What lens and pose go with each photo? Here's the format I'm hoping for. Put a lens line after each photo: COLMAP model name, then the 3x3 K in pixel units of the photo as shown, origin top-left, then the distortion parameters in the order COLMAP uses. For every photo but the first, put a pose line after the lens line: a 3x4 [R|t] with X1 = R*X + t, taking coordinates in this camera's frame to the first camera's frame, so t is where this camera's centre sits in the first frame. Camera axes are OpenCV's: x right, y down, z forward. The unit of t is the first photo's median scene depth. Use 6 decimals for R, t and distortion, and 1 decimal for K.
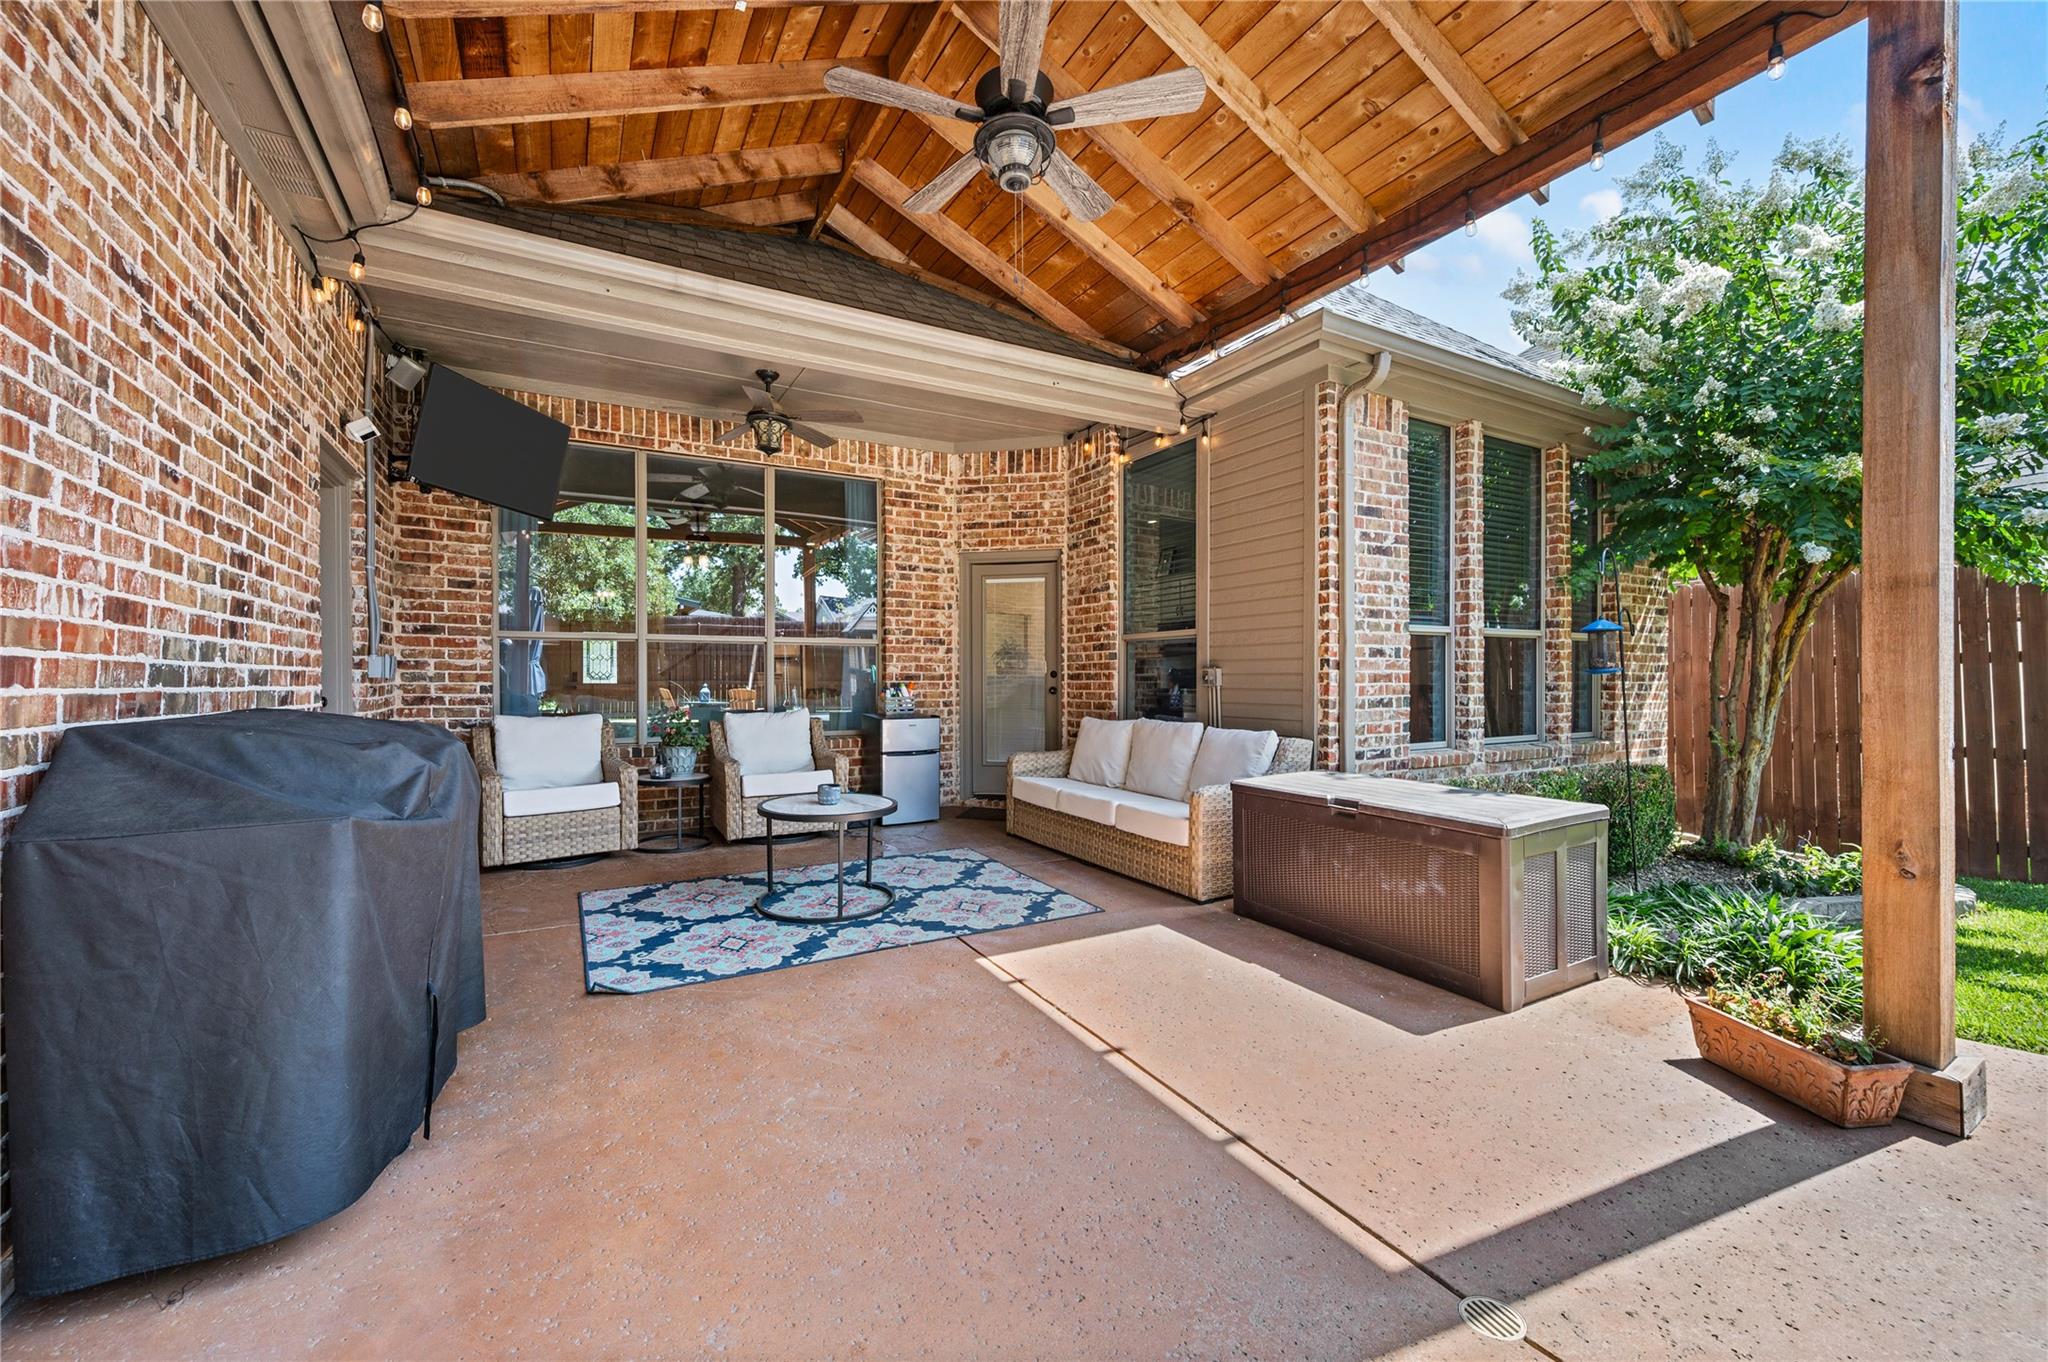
lens RADIAL K [[832.9, 0, 1022.7], [0, 832.9, 689.3], [0, 0, 1]] dist [-0.001821, -0.000082]
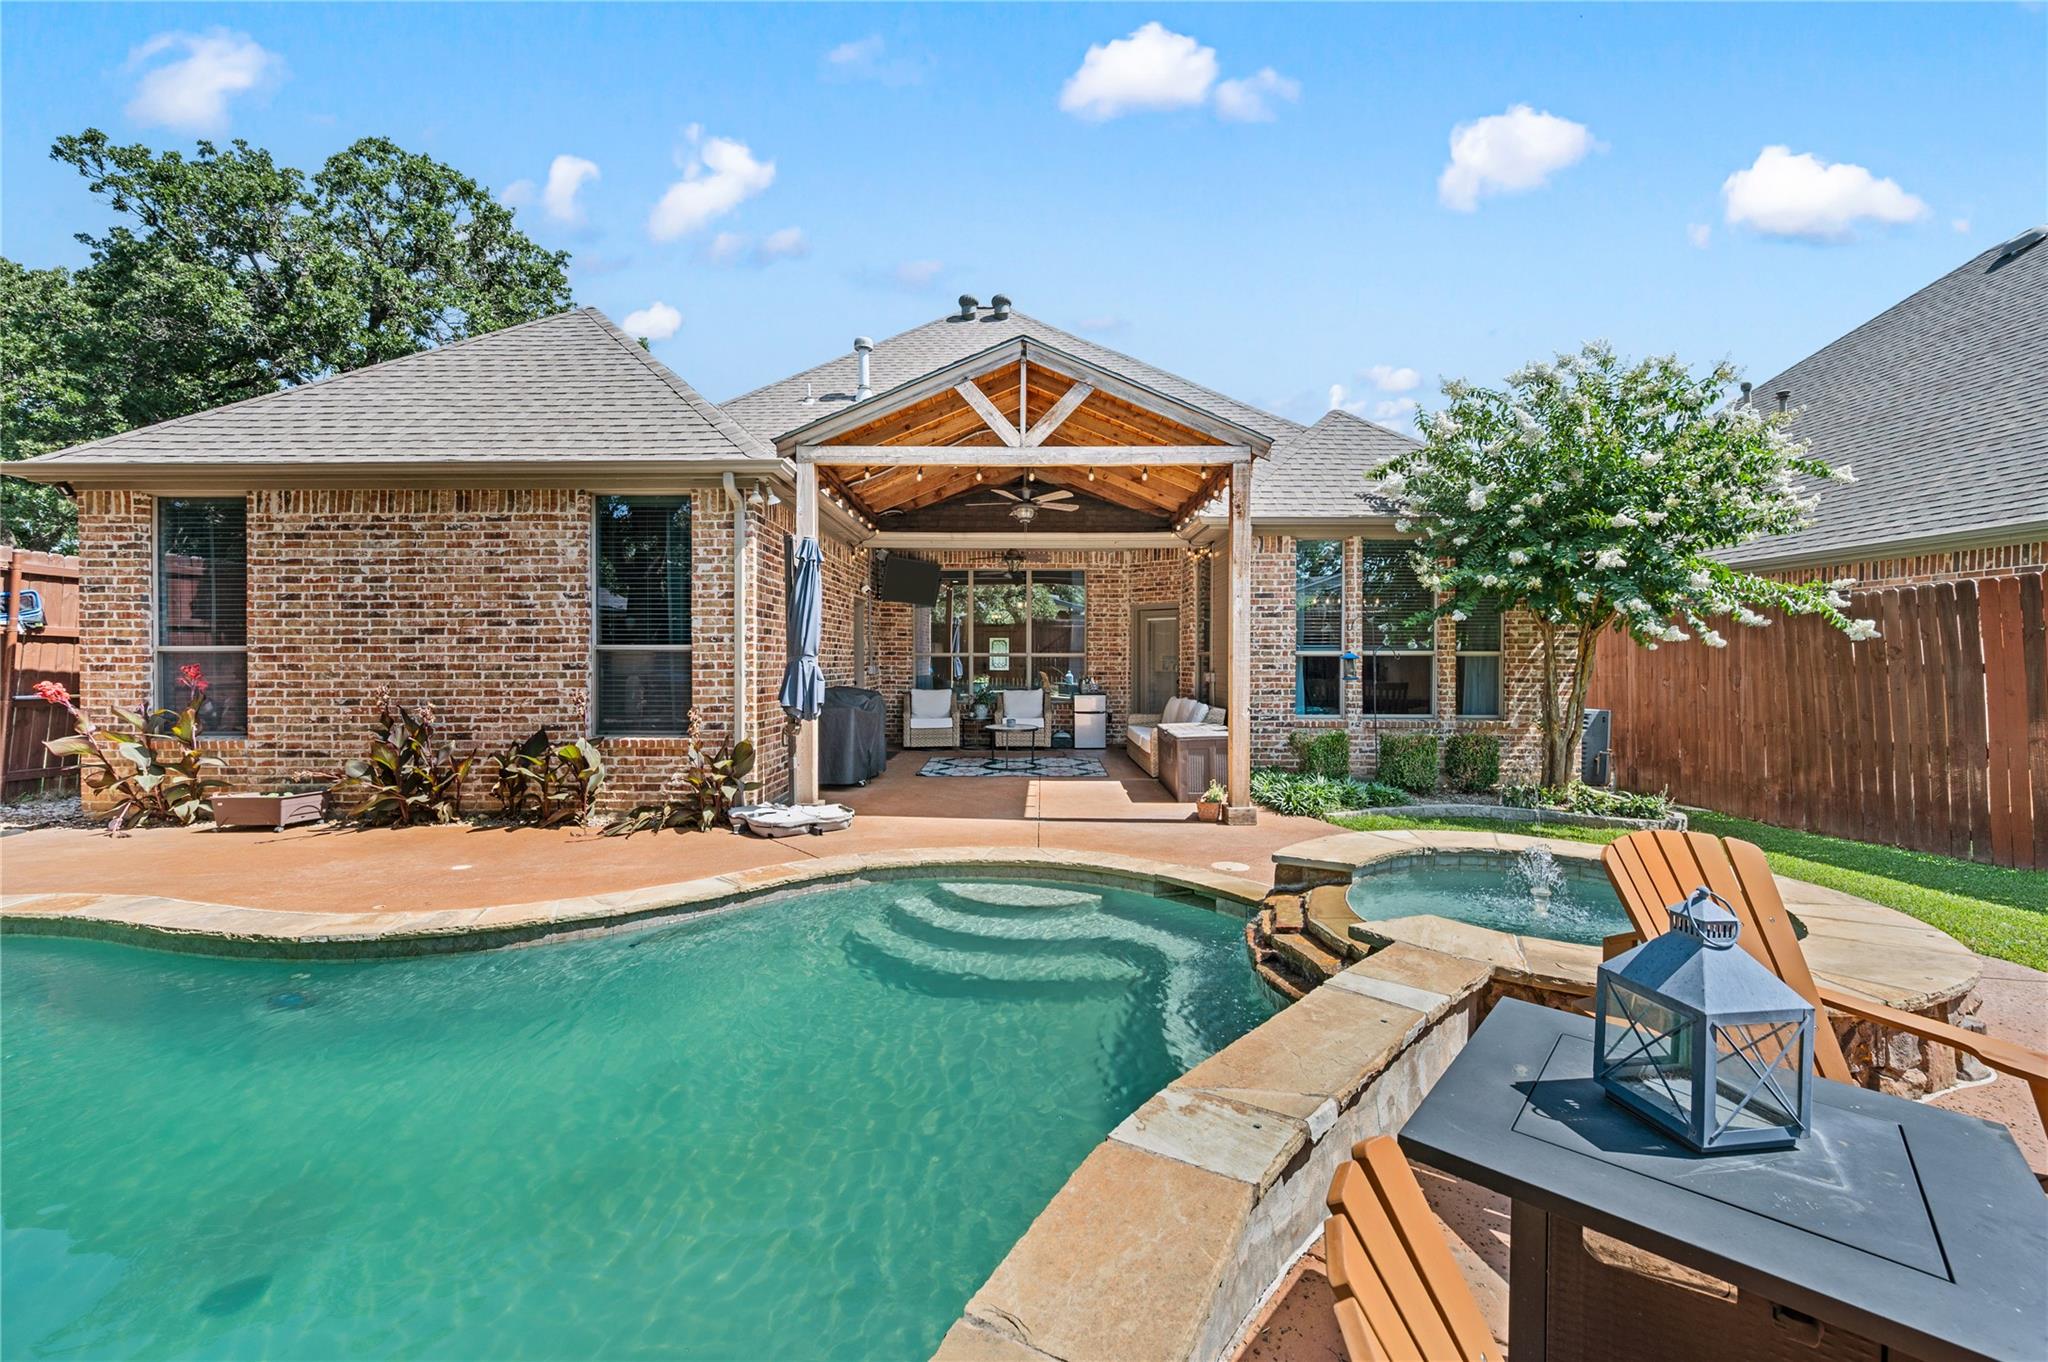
lens RADIAL K [[832.9, 0, 1027.7], [0, 832.9, 669.4], [0, 0, 1]] dist [-0.001821, -0.000082]
pose [[0.871048, 0.010395, -0.491089, 0.850232], [-0.010306, 0.999943, 0.002886, -0.035511], [0.491091, 0.002547, 0.871105, -0.947900]]
